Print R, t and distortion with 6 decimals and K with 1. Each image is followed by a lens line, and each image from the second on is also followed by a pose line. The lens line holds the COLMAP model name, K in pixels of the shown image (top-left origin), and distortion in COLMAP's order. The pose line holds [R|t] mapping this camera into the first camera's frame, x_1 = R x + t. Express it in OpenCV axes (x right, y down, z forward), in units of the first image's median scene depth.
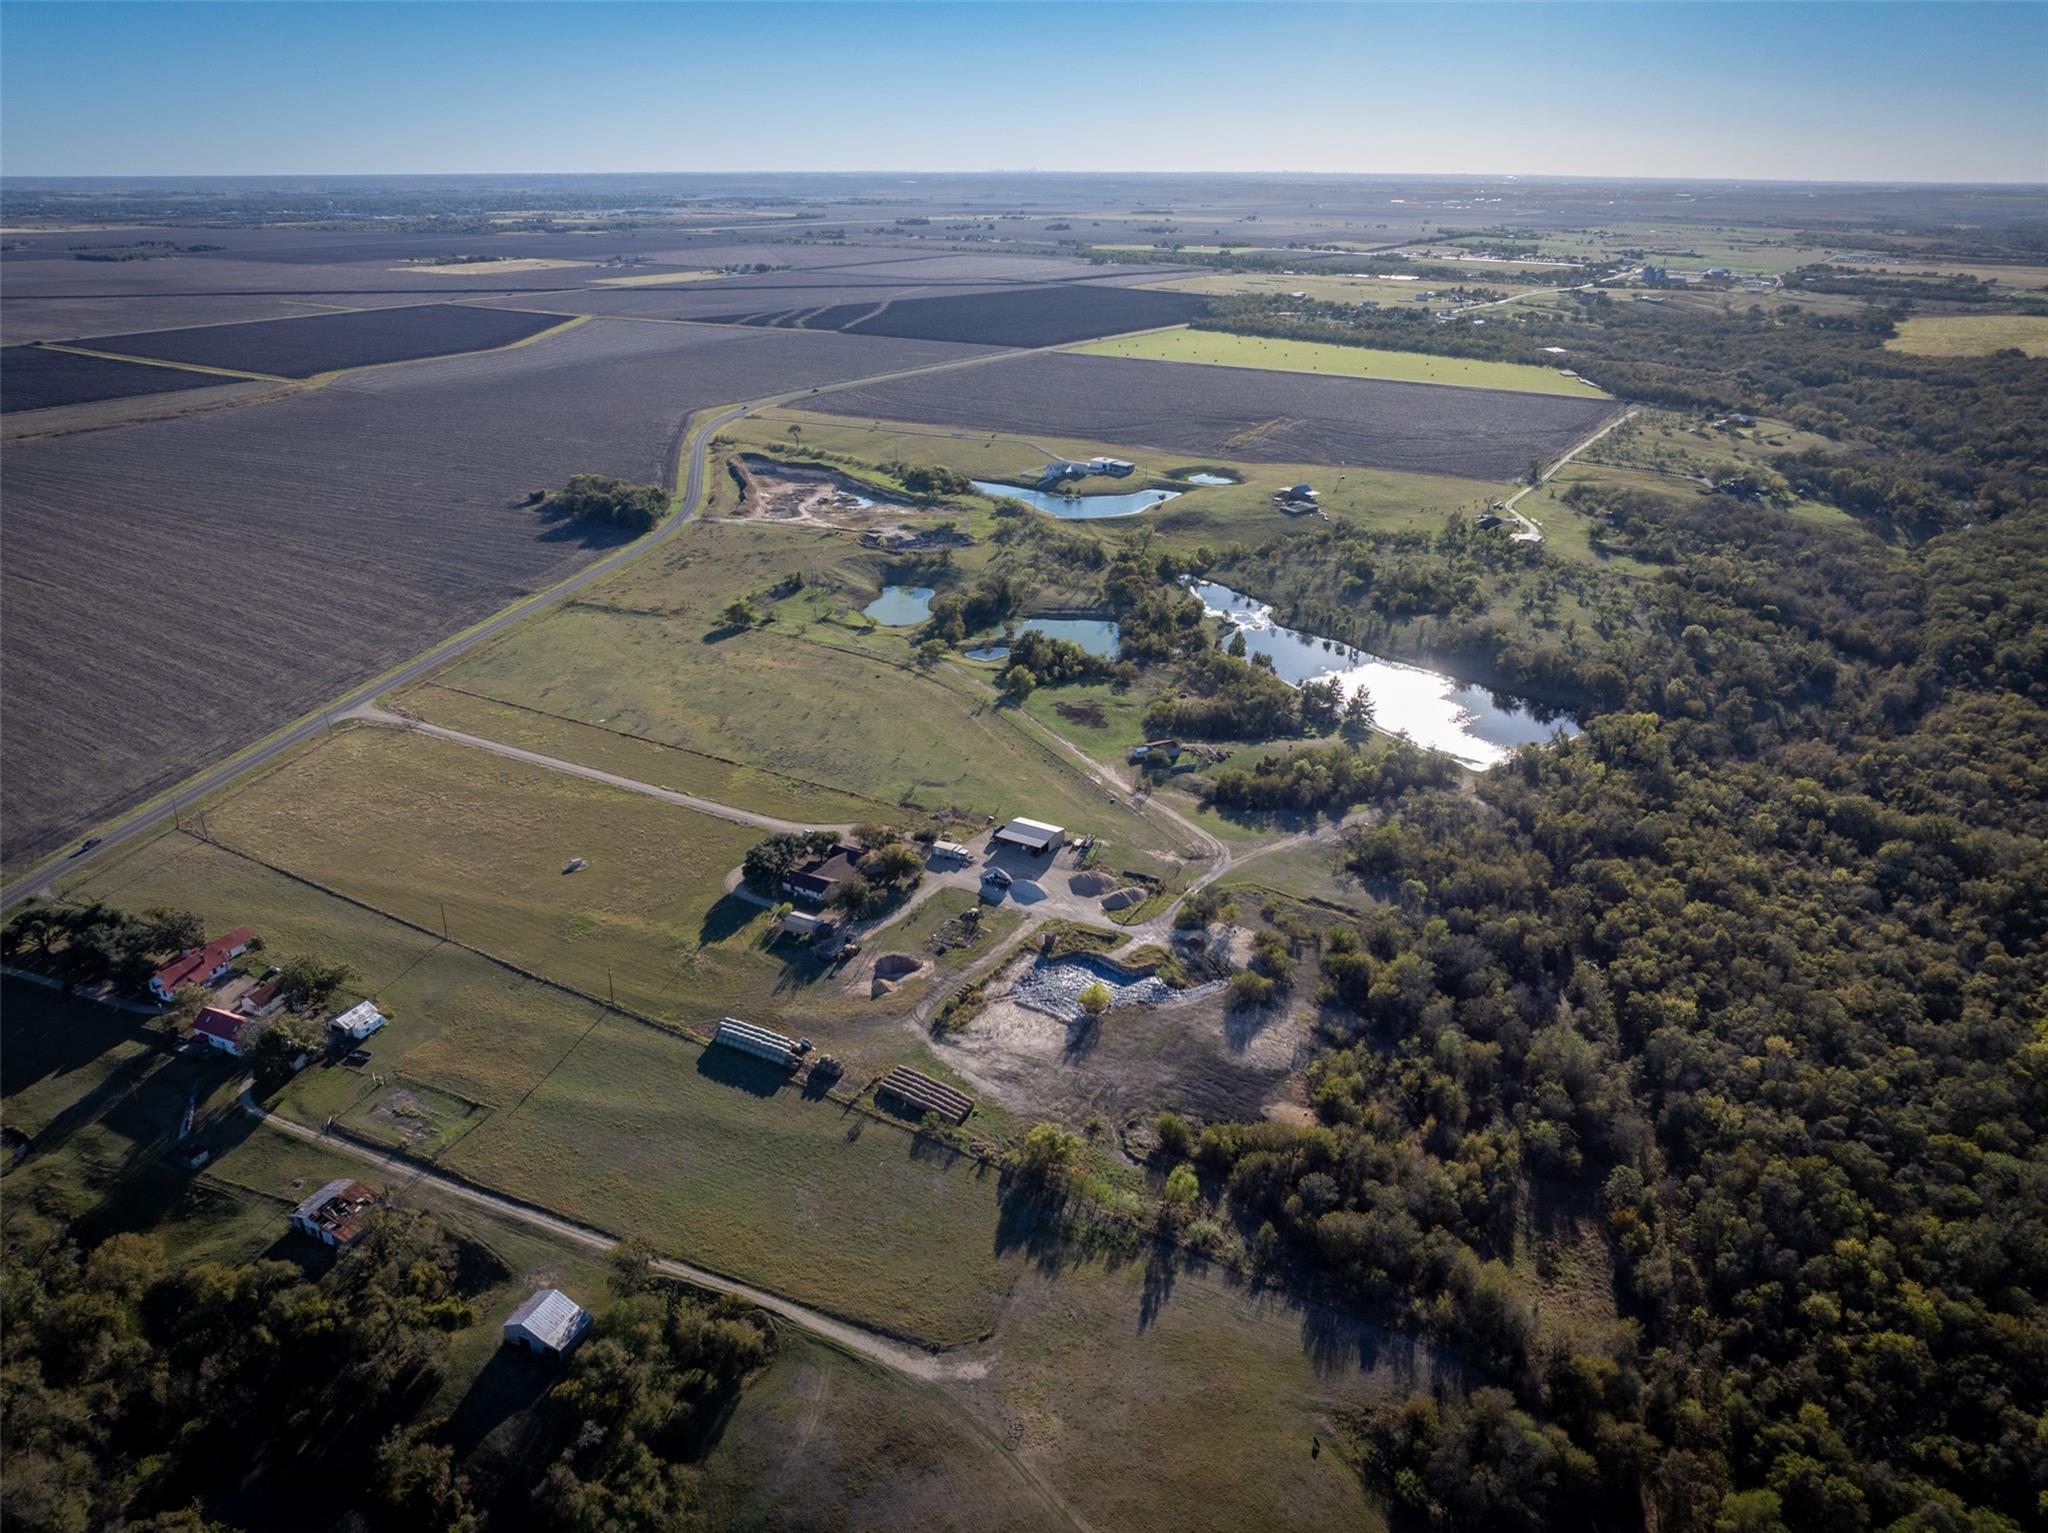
lens RADIAL K [[1432.7, 0, 1024.0], [0, 1432.7, 766.5], [0, 0, 1]] dist [-0.039674, 0.011053]
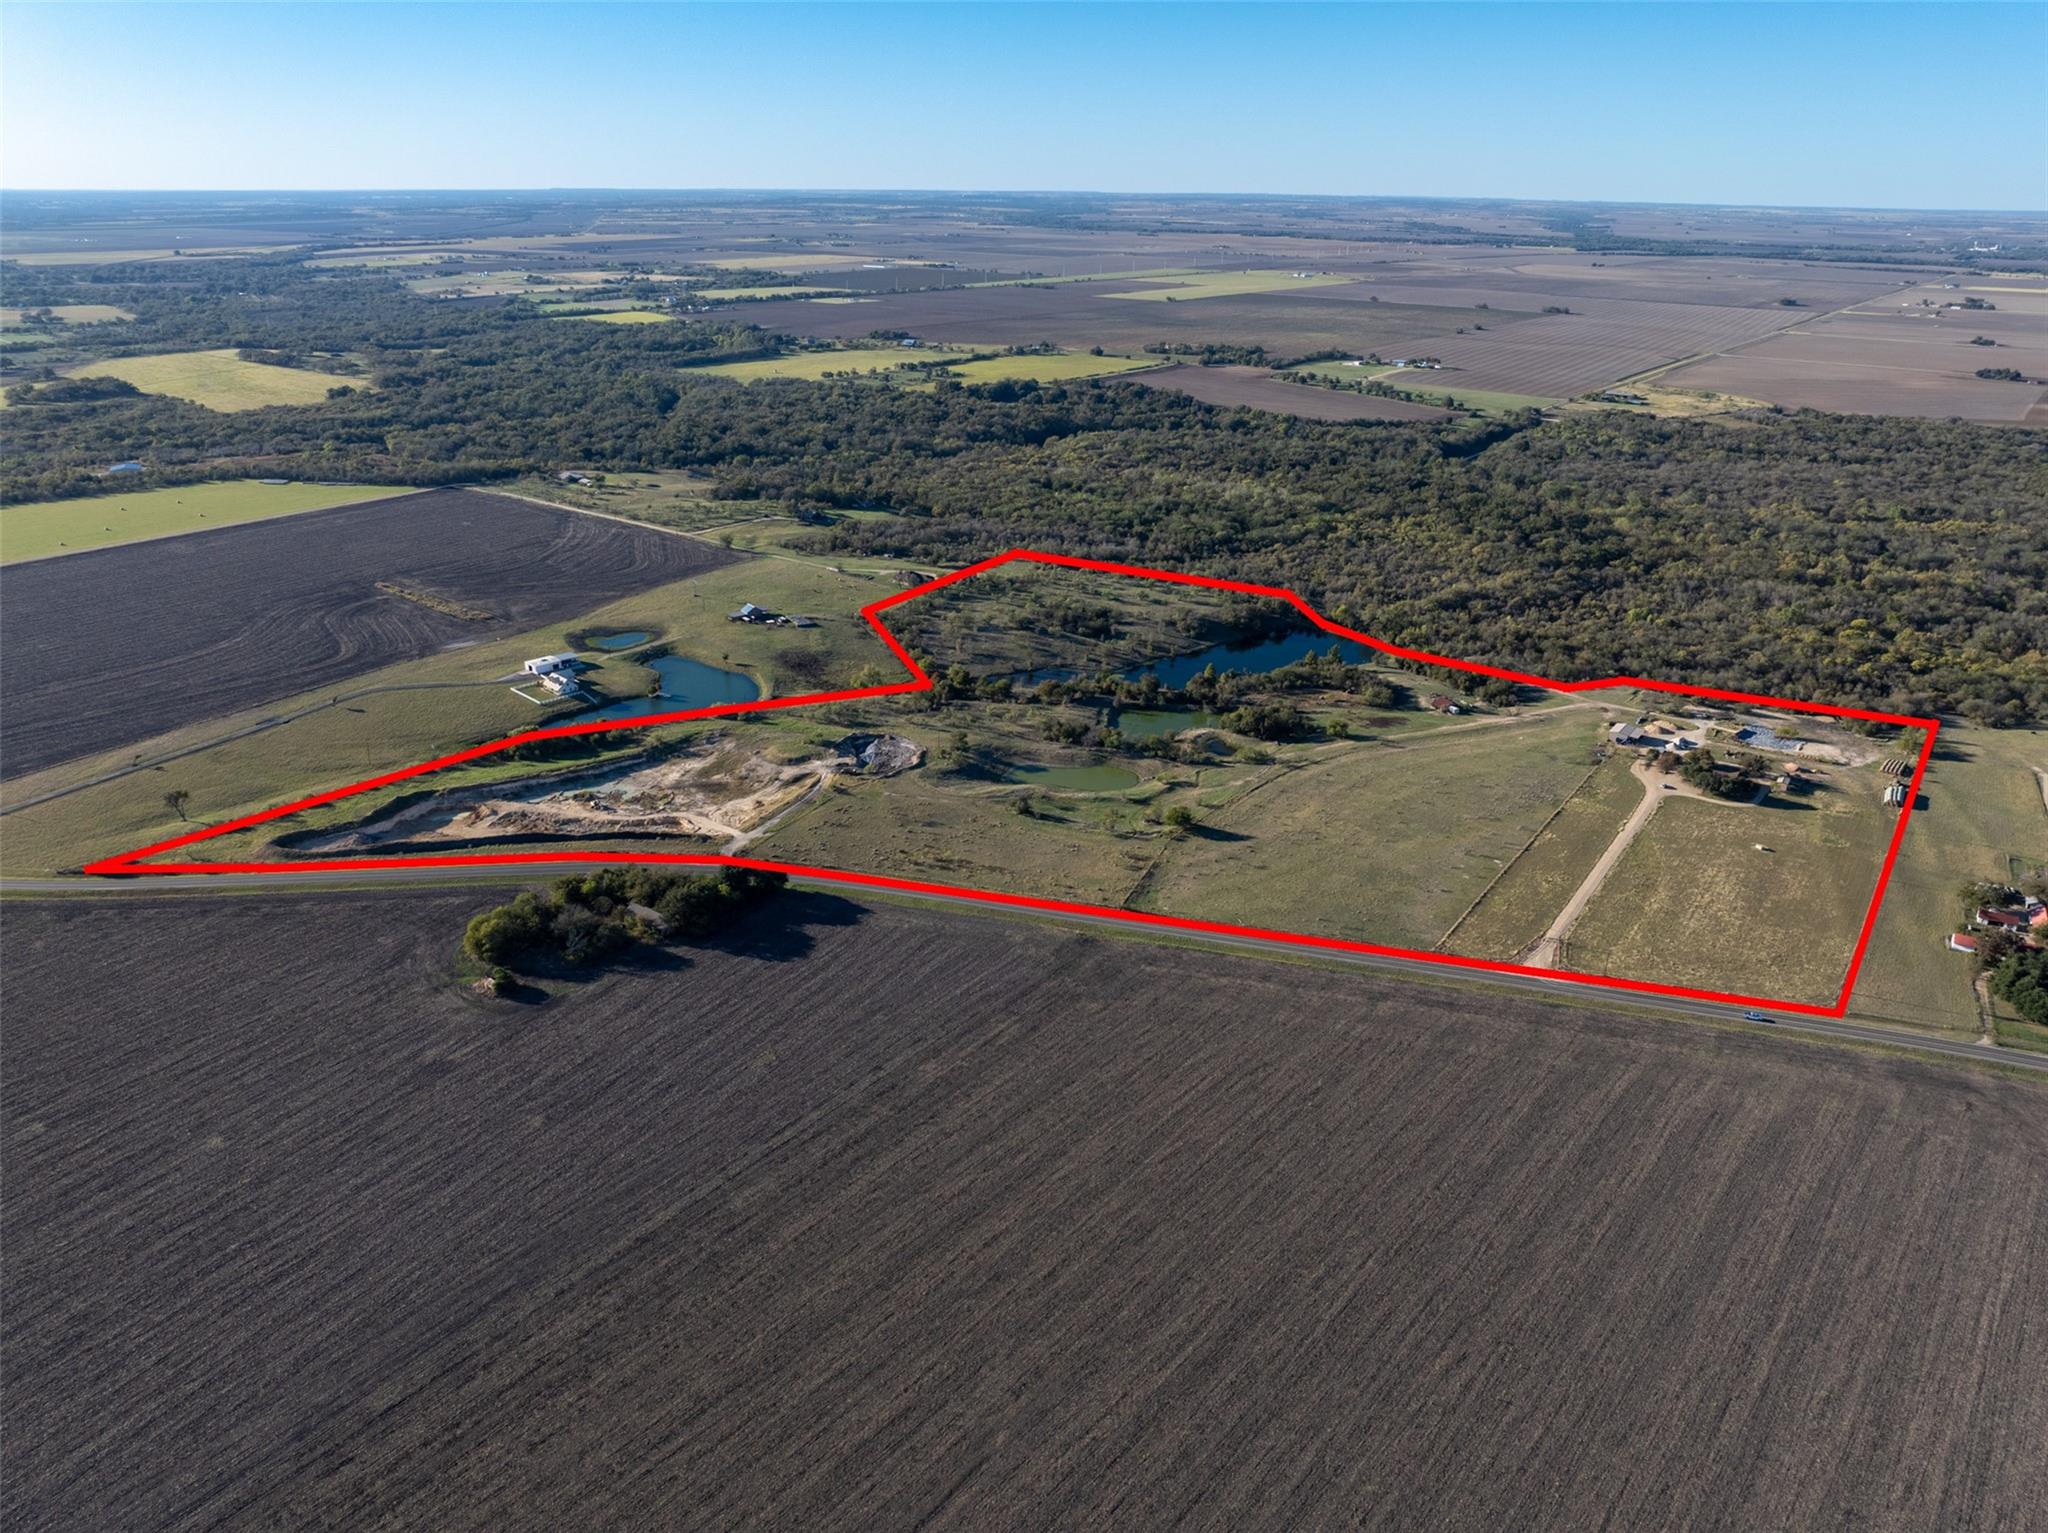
lens RADIAL K [[1432.7, 0, 1024.0], [0, 1432.7, 766.5], [0, 0, 1]] dist [-0.039674, 0.011053]
pose [[0.087376, -0.383015, 0.919600, -1.065480], [0.380740, 0.865886, 0.324467, -0.483191], [-0.920545, 0.321778, 0.221487, 0.848639]]
